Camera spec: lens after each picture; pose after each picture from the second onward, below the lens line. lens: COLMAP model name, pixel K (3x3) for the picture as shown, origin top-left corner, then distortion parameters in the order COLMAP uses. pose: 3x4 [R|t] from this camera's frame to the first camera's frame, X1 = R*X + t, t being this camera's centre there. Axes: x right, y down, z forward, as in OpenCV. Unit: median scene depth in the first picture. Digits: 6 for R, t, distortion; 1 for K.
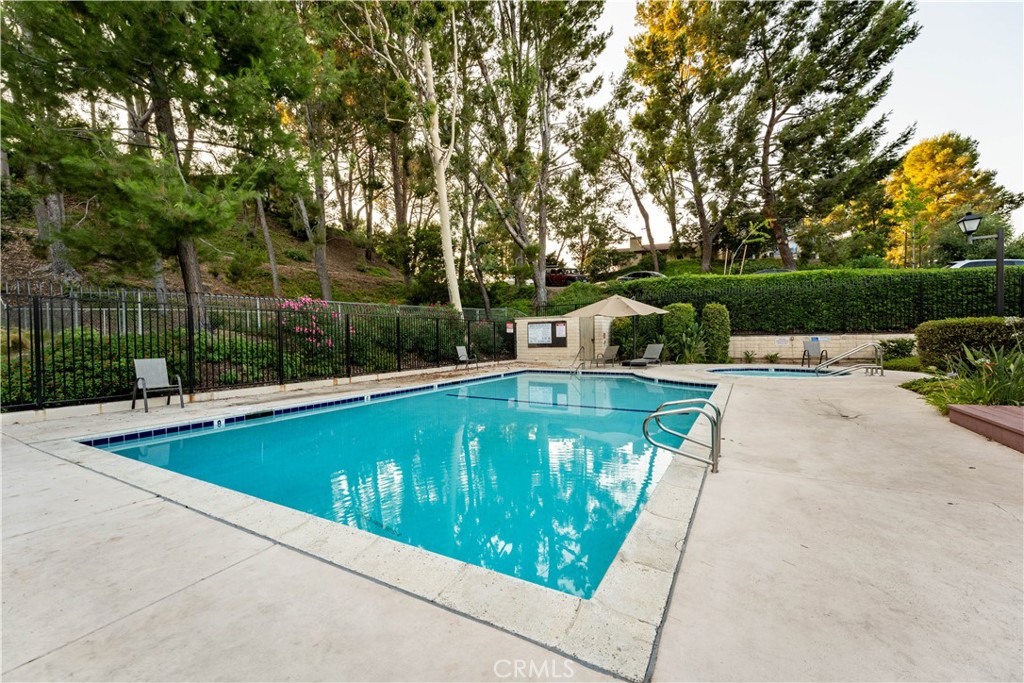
lens RADIAL K [[407.8, 0, 512.0], [0, 407.8, 341.6], [0, 0, 1]] dist [-0.000072, -0.000037]
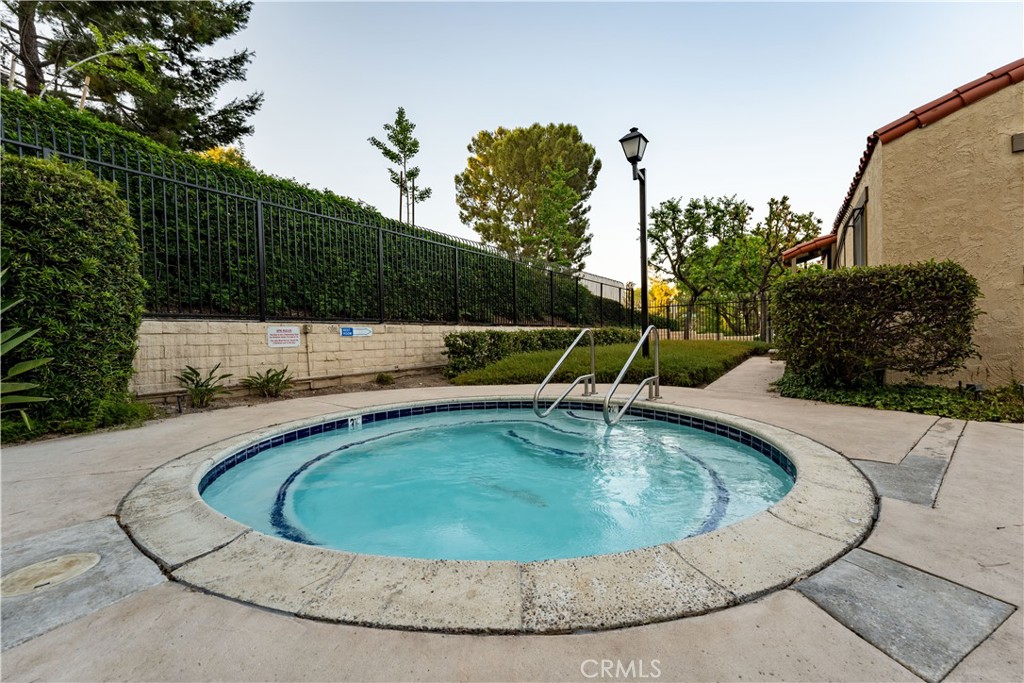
lens RADIAL K [[407.8, 0, 512.8], [0, 407.8, 345.4], [0, 0, 1]] dist [-0.000072, -0.000037]
pose [[0.057086, 0.004350, 0.998360, 0.295115], [0.032961, 0.999437, -0.006240, 0.016352], [-0.997825, 0.033263, 0.056910, 0.757103]]
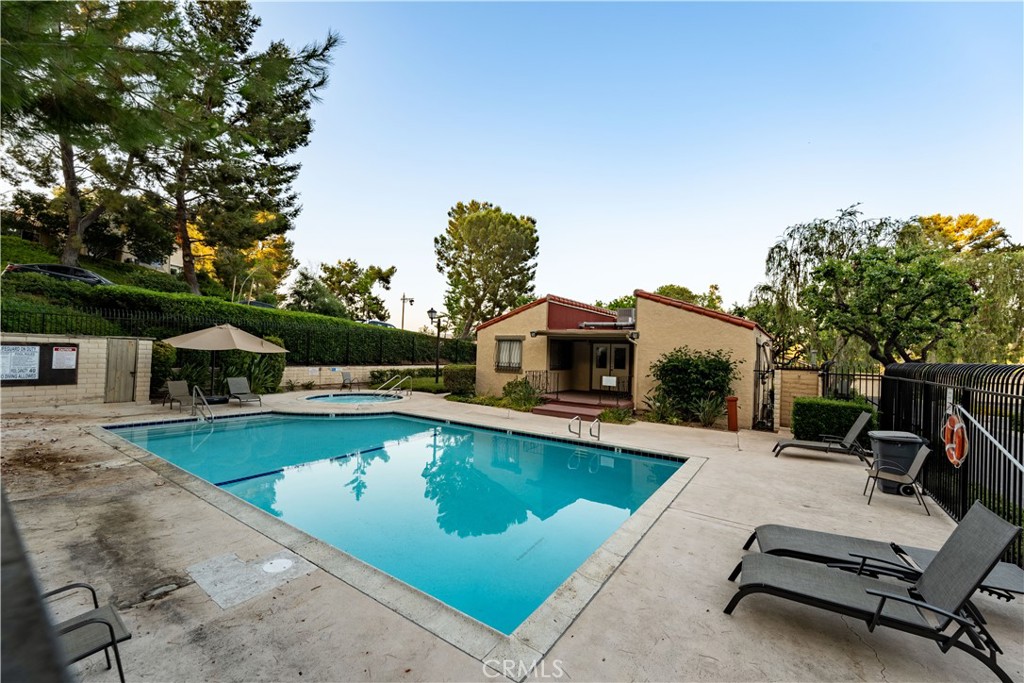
lens RADIAL K [[407.8, 0, 512.6], [0, 407.8, 345.1], [0, 0, 1]] dist [-0.000072, -0.000037]
pose [[0.071662, 0.039119, 0.996662, -0.528274], [-0.027592, 0.998926, -0.037224, -0.049935], [-0.997047, -0.024832, 0.072664, 0.302175]]
